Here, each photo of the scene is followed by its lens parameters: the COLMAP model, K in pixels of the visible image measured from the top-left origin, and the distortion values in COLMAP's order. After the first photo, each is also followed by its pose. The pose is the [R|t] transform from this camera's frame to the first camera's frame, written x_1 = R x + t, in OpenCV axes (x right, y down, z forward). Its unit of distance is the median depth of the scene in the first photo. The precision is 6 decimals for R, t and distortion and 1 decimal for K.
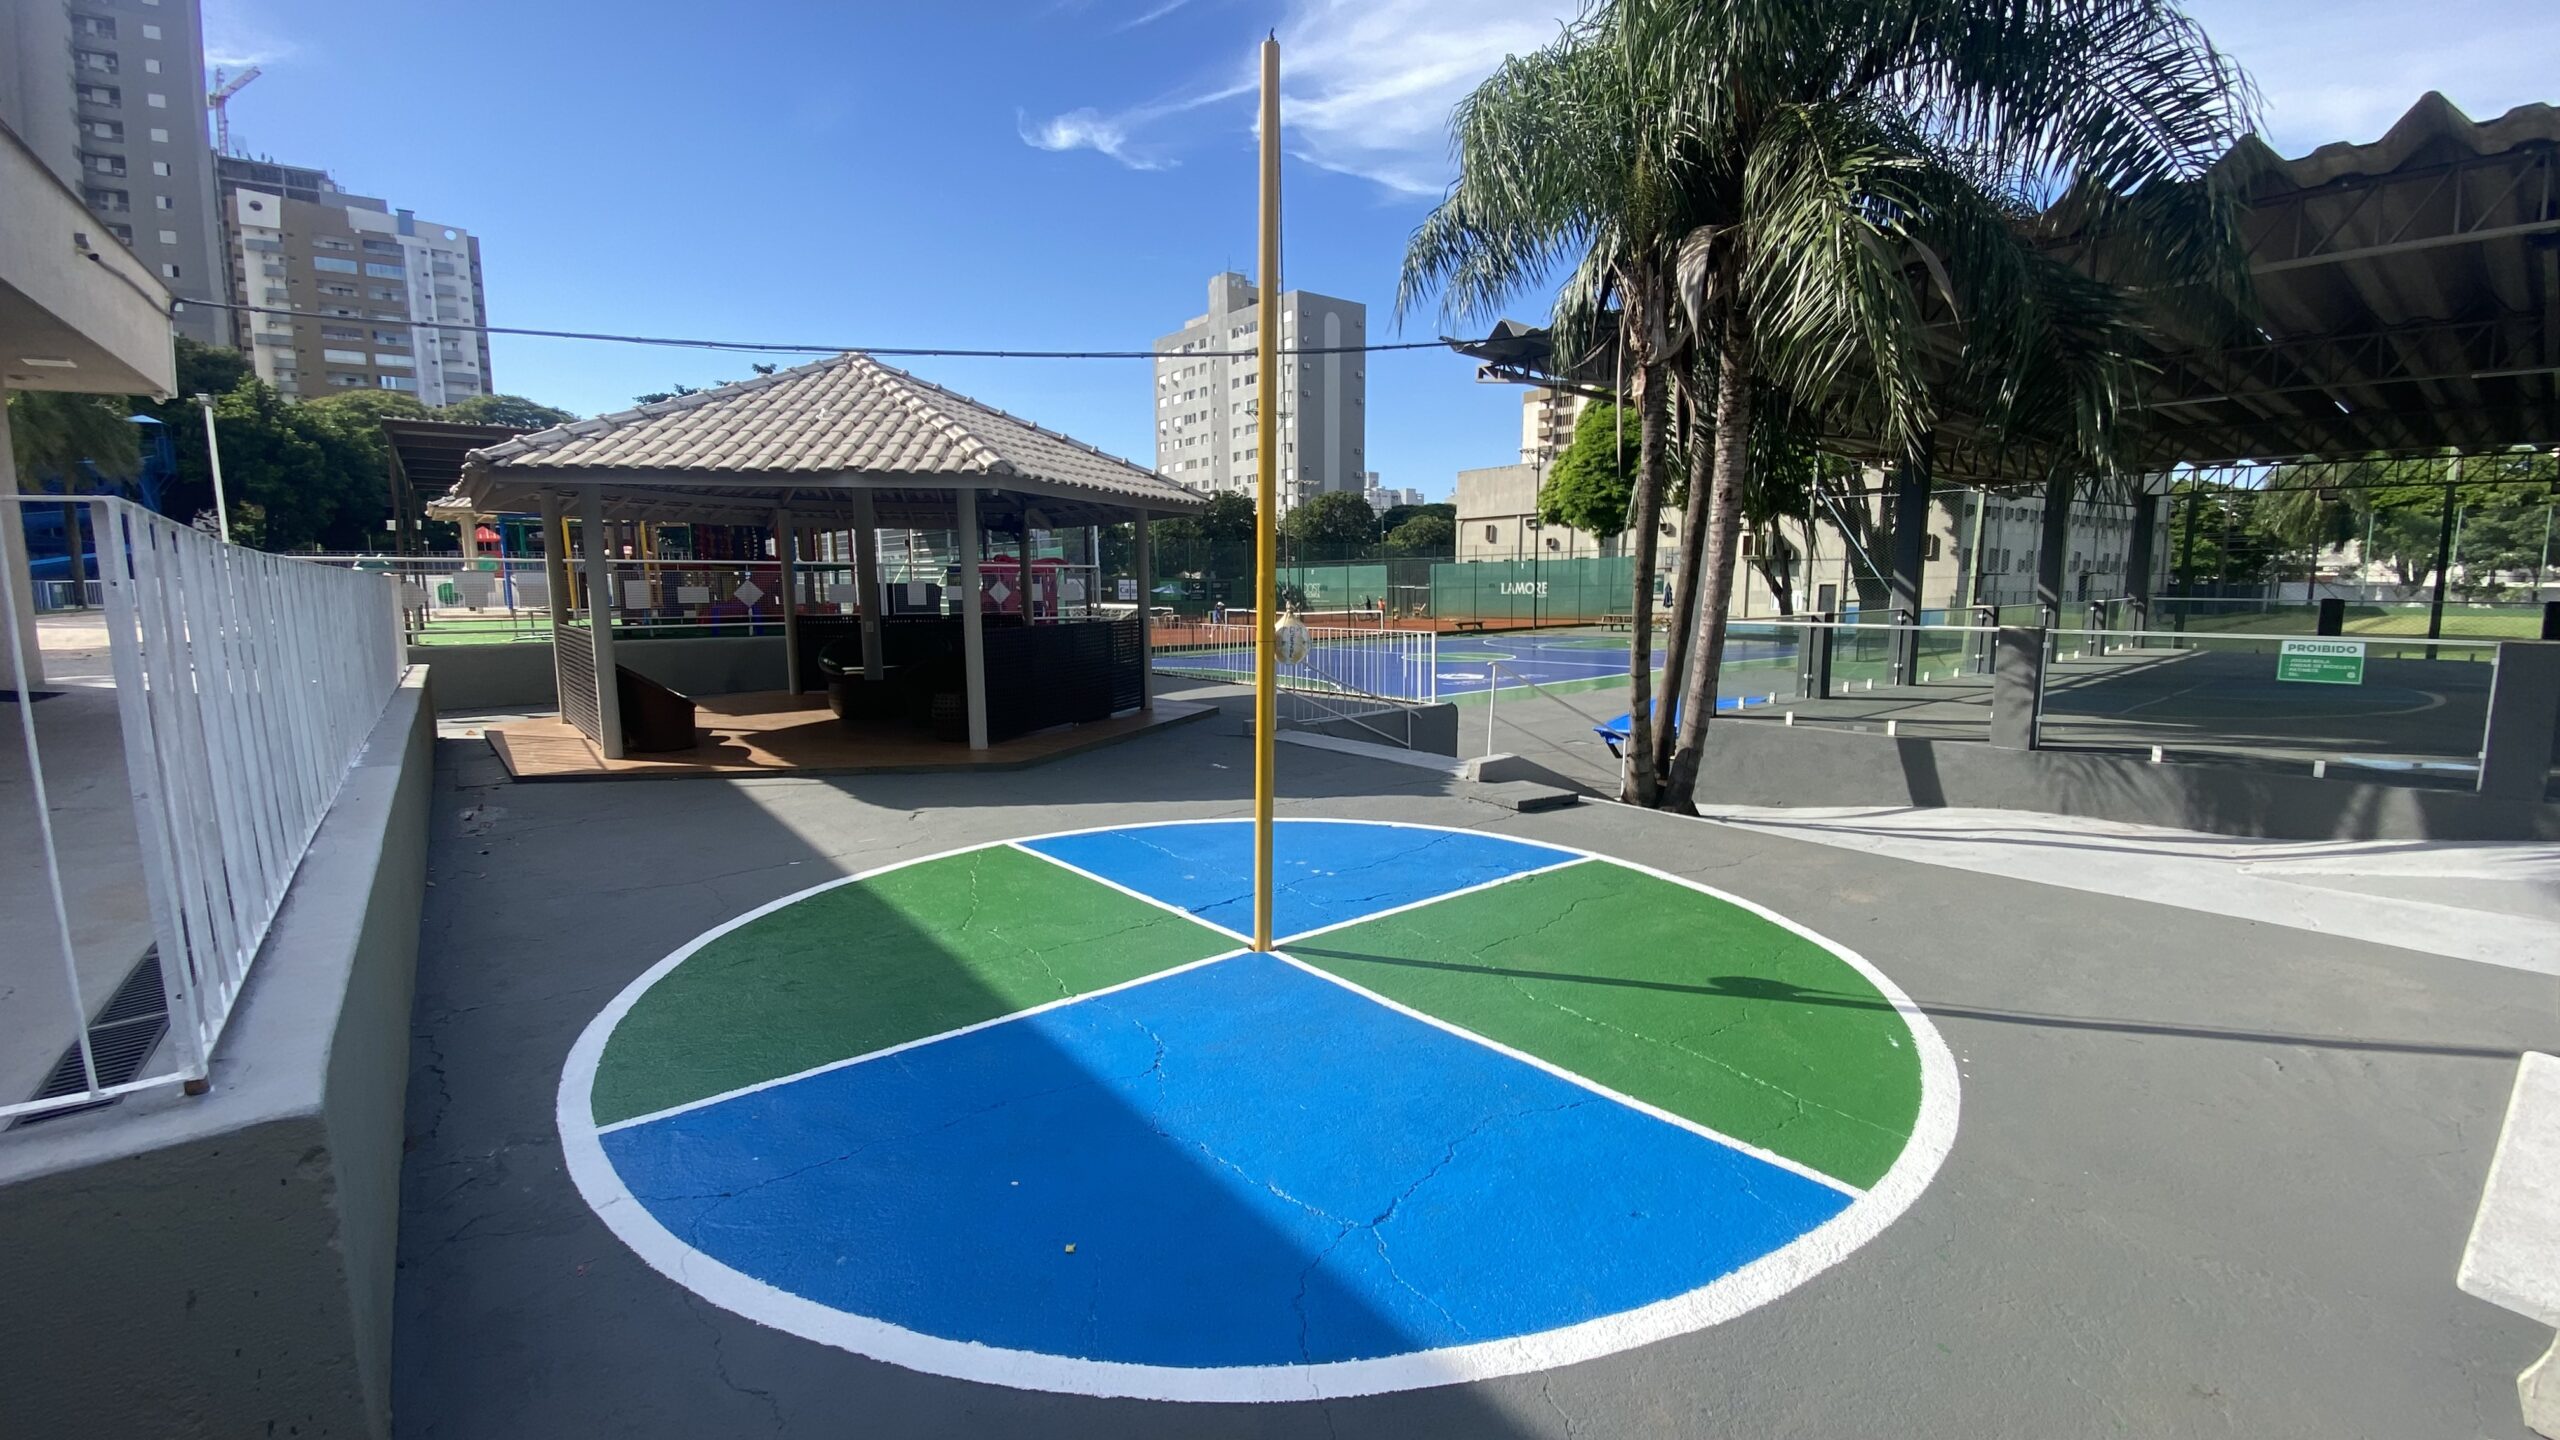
lens RADIAL K [[1049.8, 0, 1280.4], [0, 1049.8, 720.9], [0, 0, 1]] dist [0.021354, -0.000073]
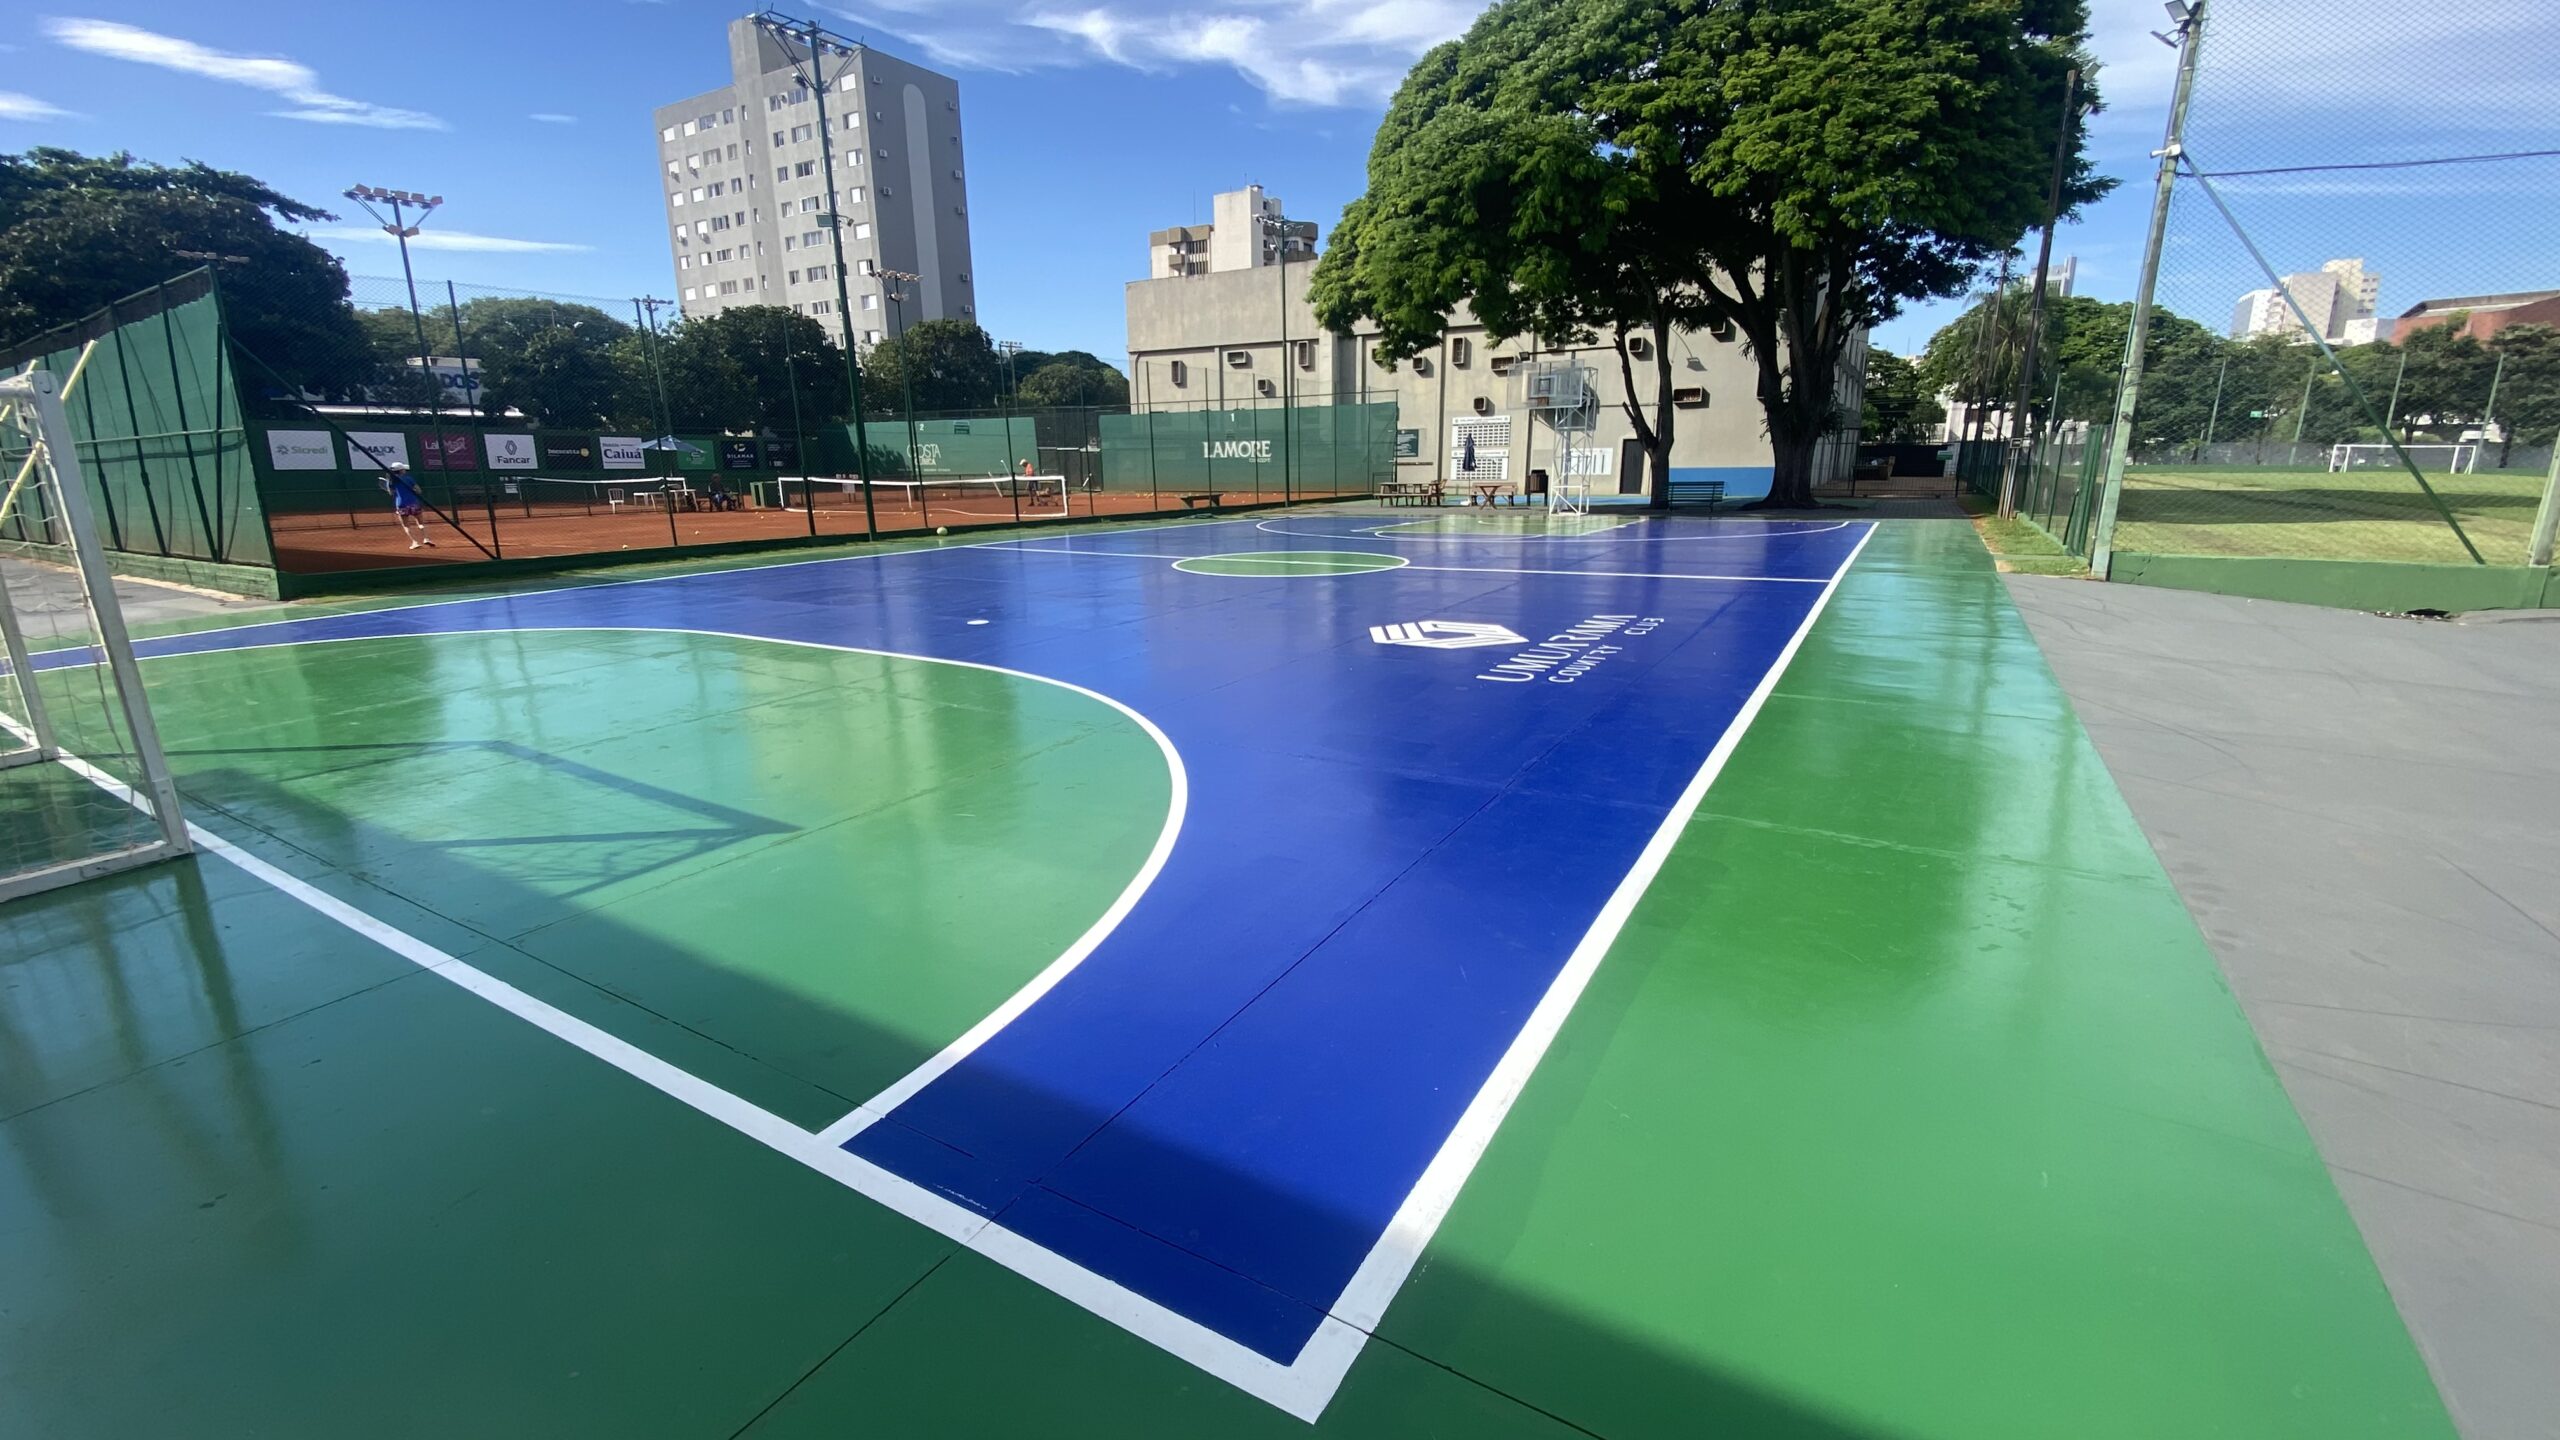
lens RADIAL K [[1049.8, 0, 1258.1], [0, 1049.8, 723.0], [0, 0, 1]] dist [0.021354, -0.000073]
pose [[0.943062, -0.084673, 0.321659, -0.000147], [0.048392, 0.991694, 0.119171, -0.013994], [-0.329078, -0.096820, 0.939326, 0.166597]]
